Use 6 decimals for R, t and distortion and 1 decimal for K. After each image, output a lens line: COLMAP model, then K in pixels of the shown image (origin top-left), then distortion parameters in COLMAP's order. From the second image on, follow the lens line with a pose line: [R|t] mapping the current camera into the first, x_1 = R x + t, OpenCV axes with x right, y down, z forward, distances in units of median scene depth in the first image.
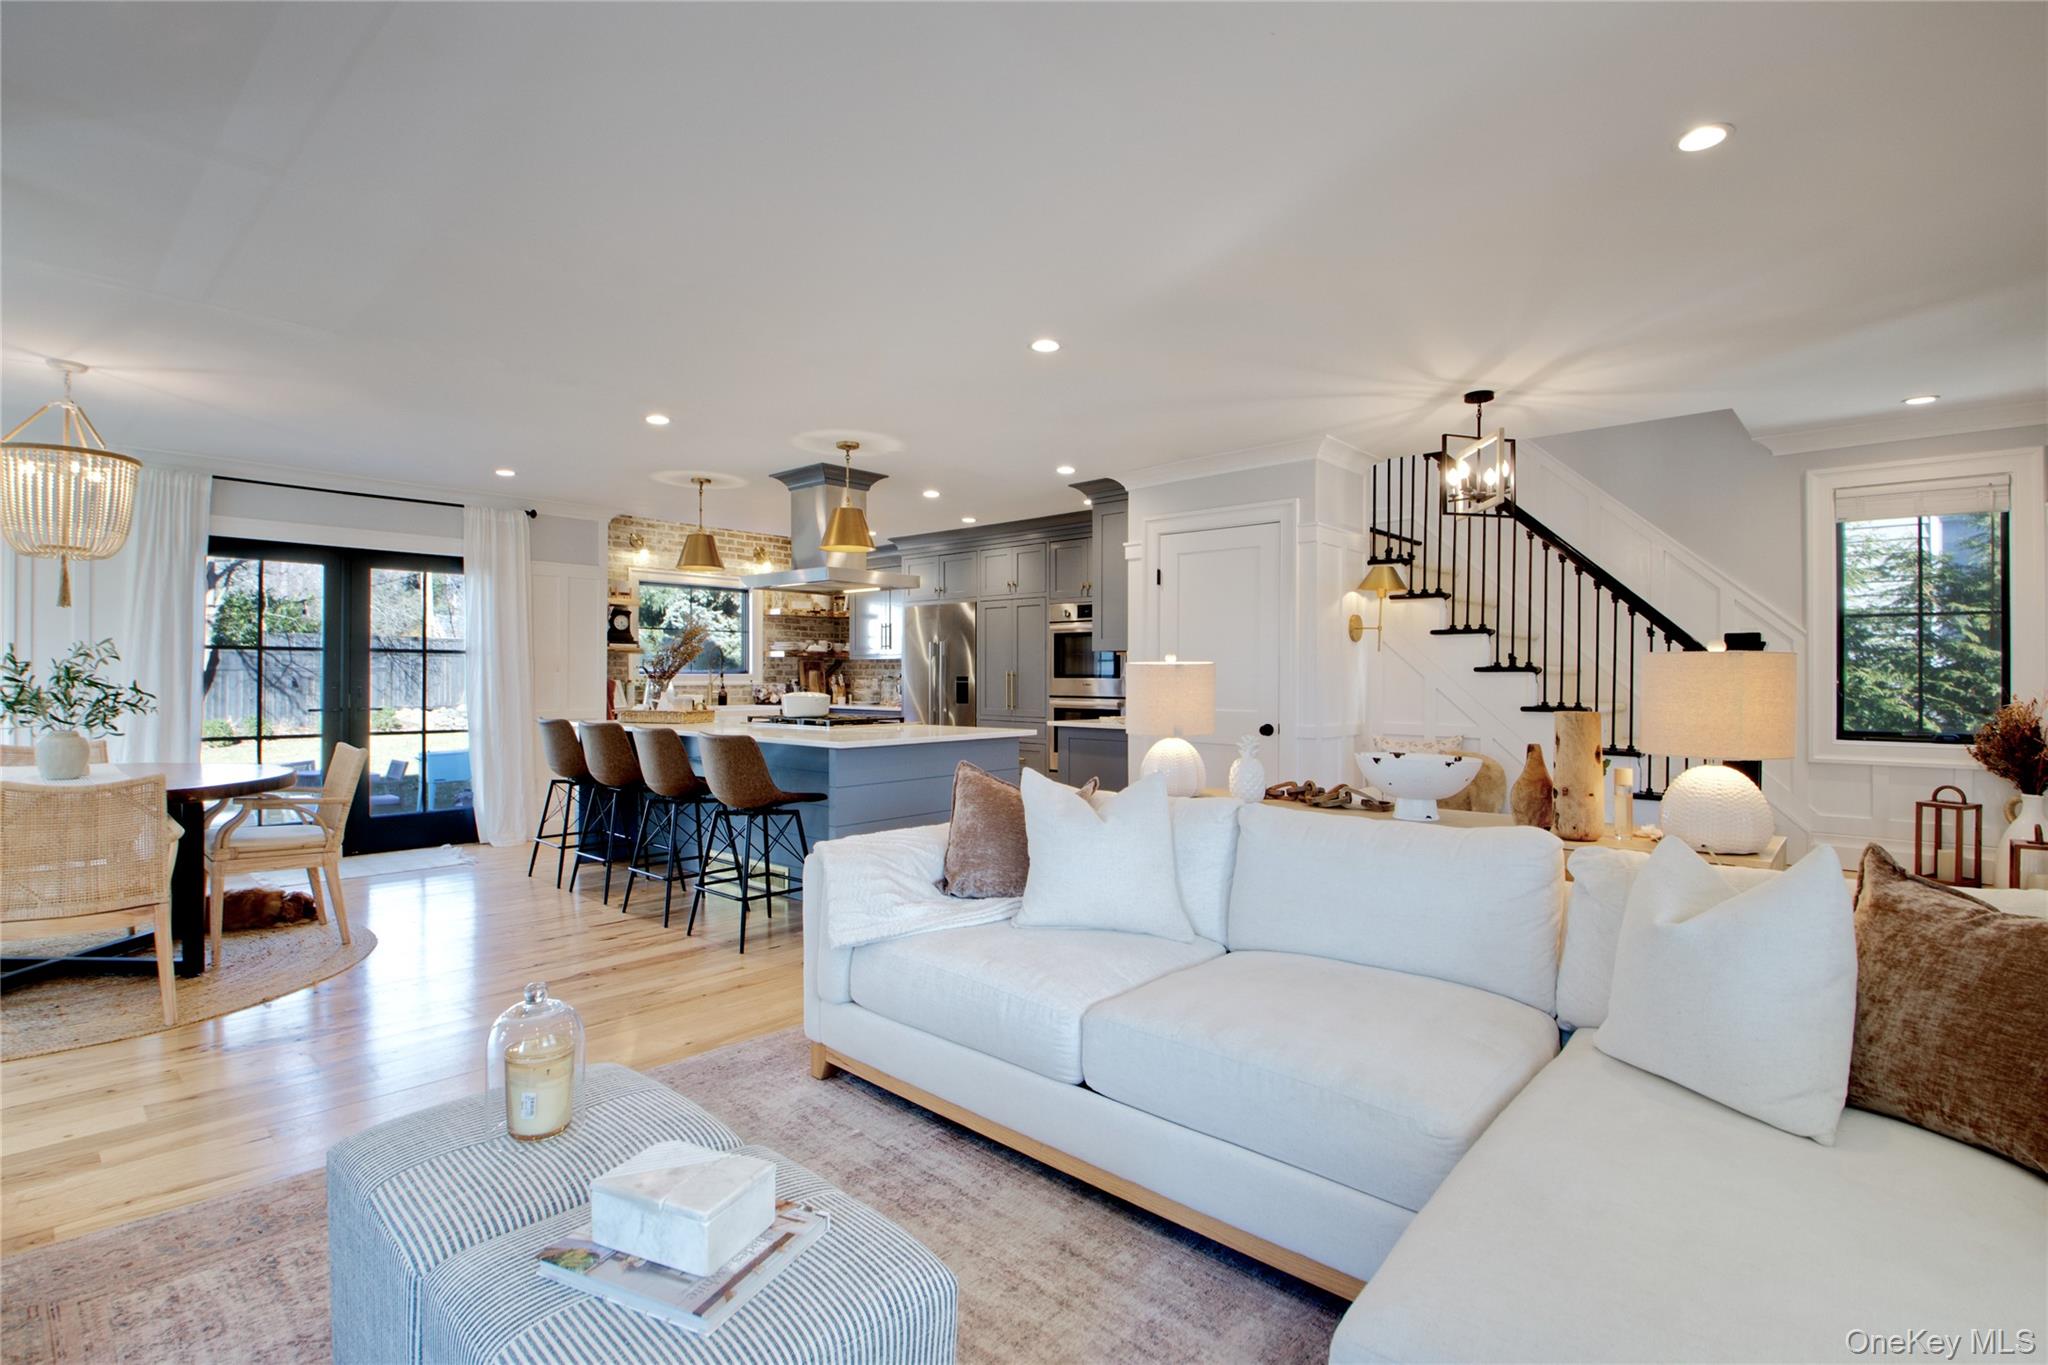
lens RADIAL K [[950.3, 0, 1042.3], [0, 950.3, 678.6], [0, 0, 1]] dist [-0.024829, -0.005217]
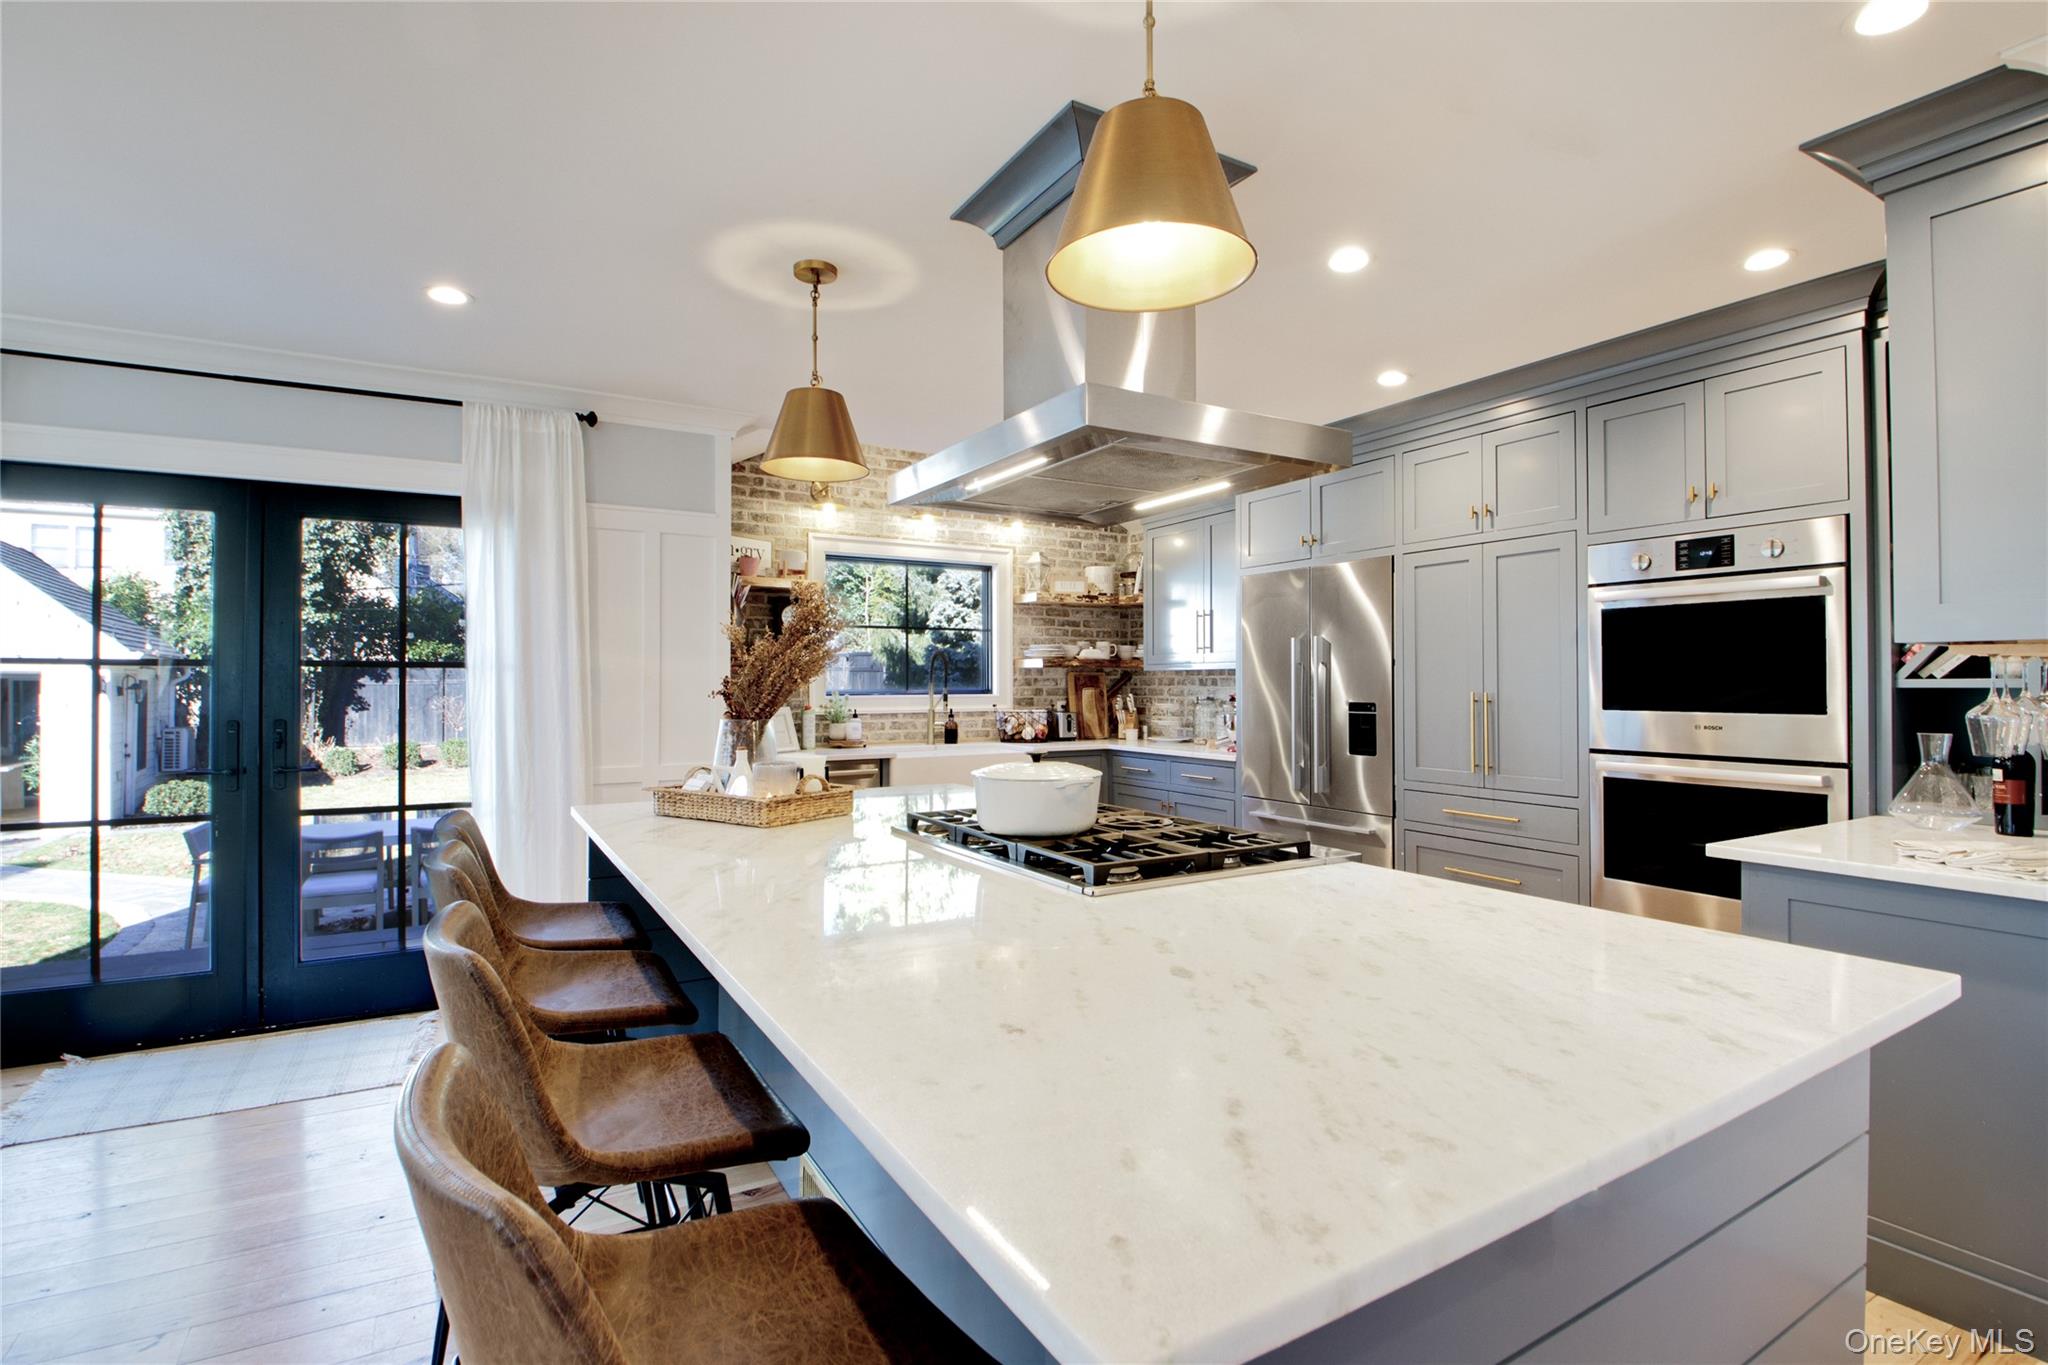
lens RADIAL K [[950.3, 0, 1028.3], [0, 950.3, 683.3], [0, 0, 1]] dist [-0.024829, -0.005217]
pose [[0.950799, -0.005332, -0.309763, -0.082463], [0.004209, 0.999982, -0.004295, -0.009443], [0.309780, 0.002780, 0.950804, 0.383737]]
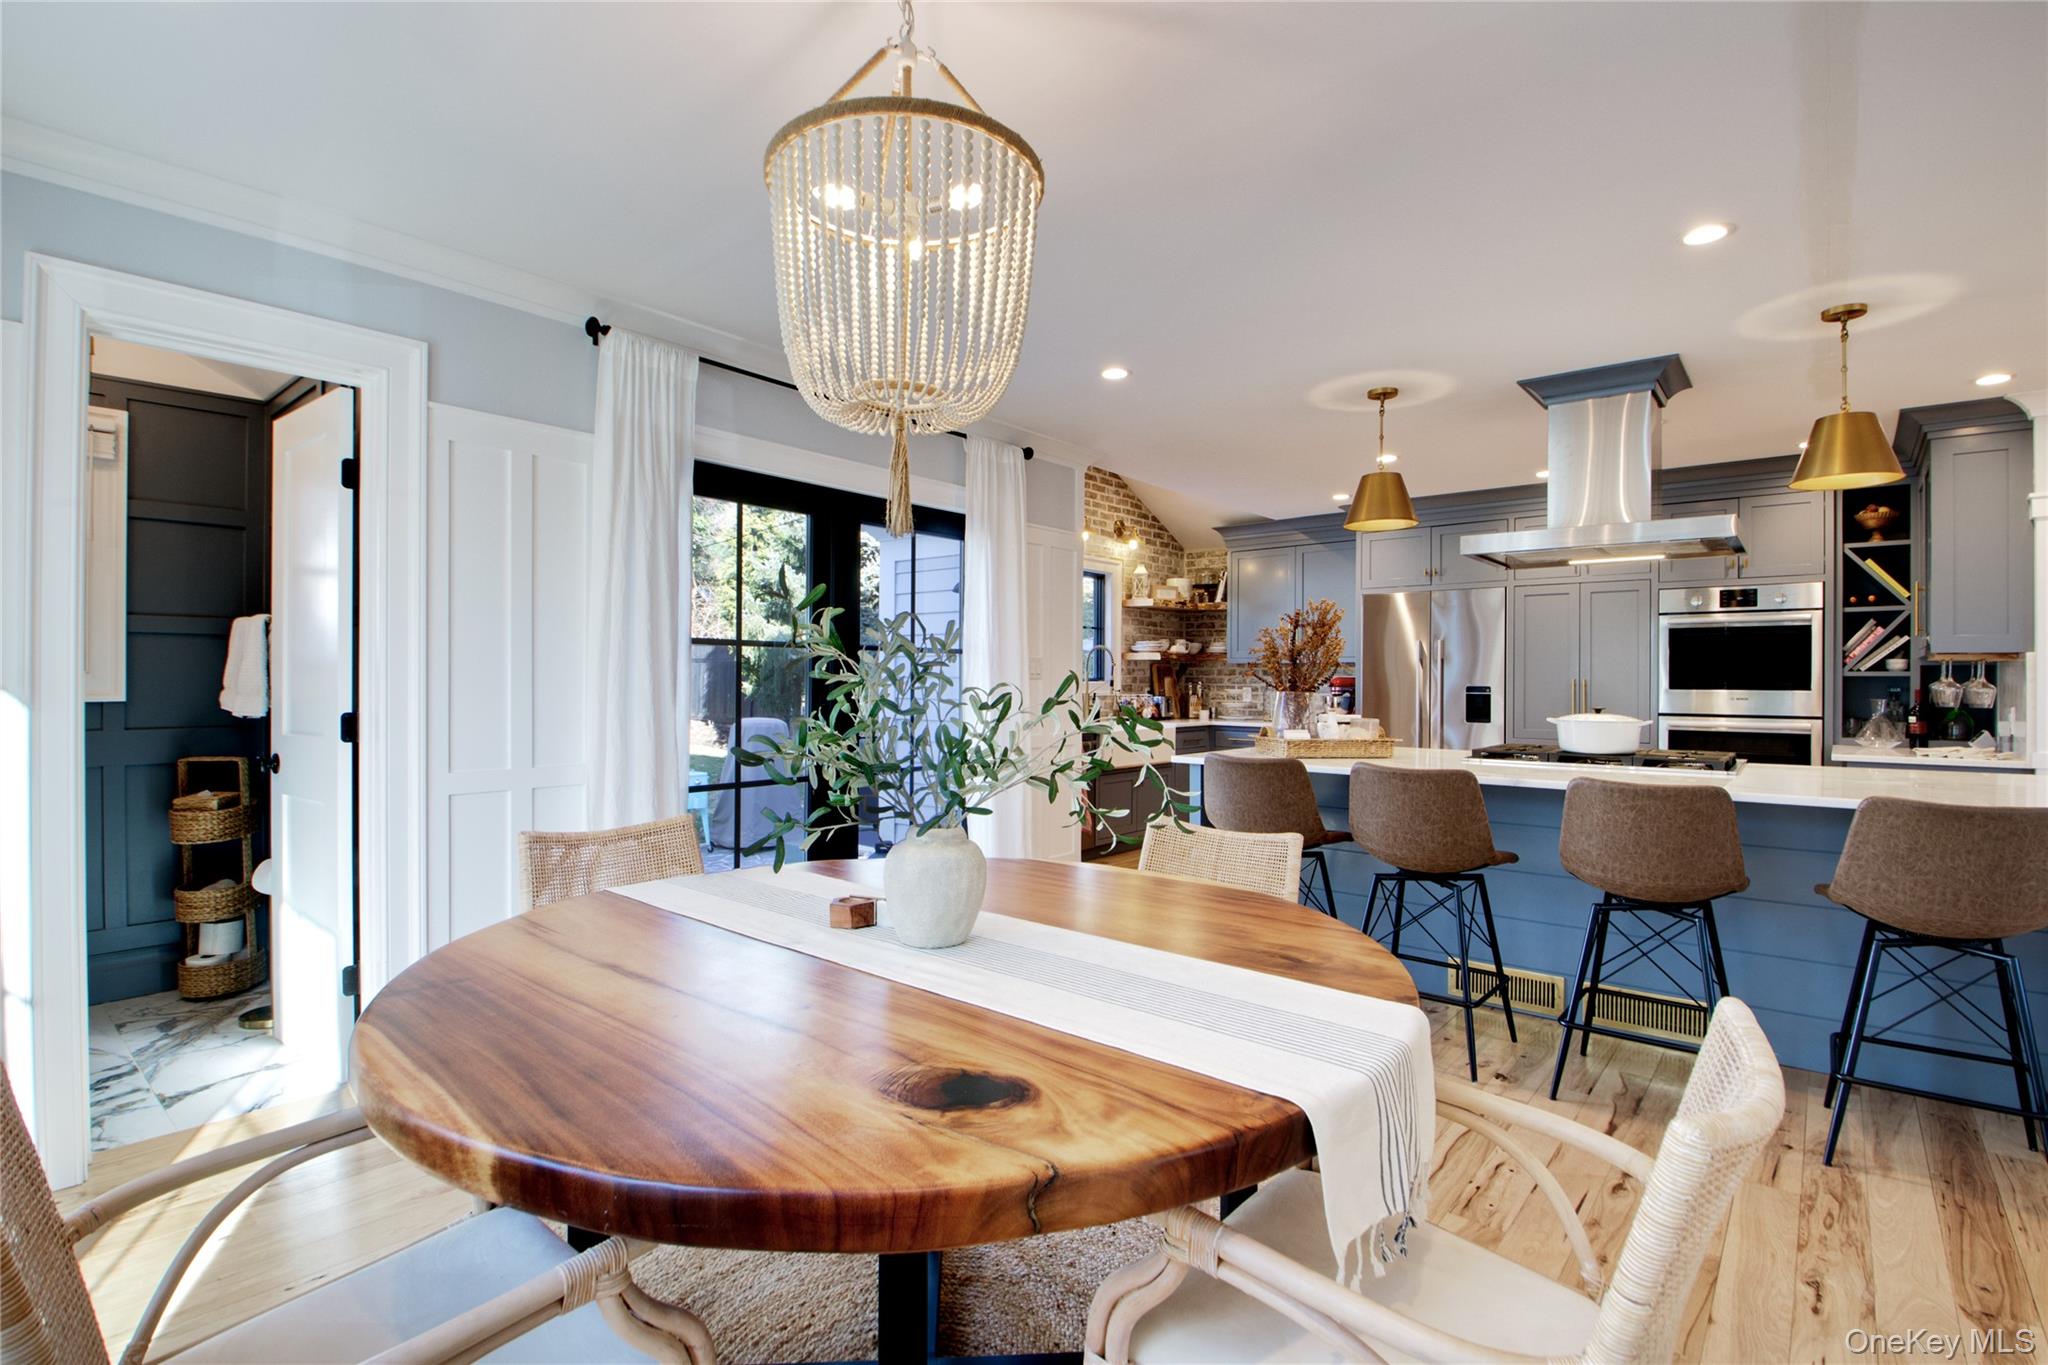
lens RADIAL K [[950.3, 0, 1027.7], [0, 950.3, 691.5], [0, 0, 1]] dist [-0.024829, -0.005217]
pose [[0.999946, -0.000248, 0.010388, -0.383688], [0.000139, 0.999945, 0.010493, -0.005057], [-0.010390, -0.010491, 0.999891, 0.211959]]
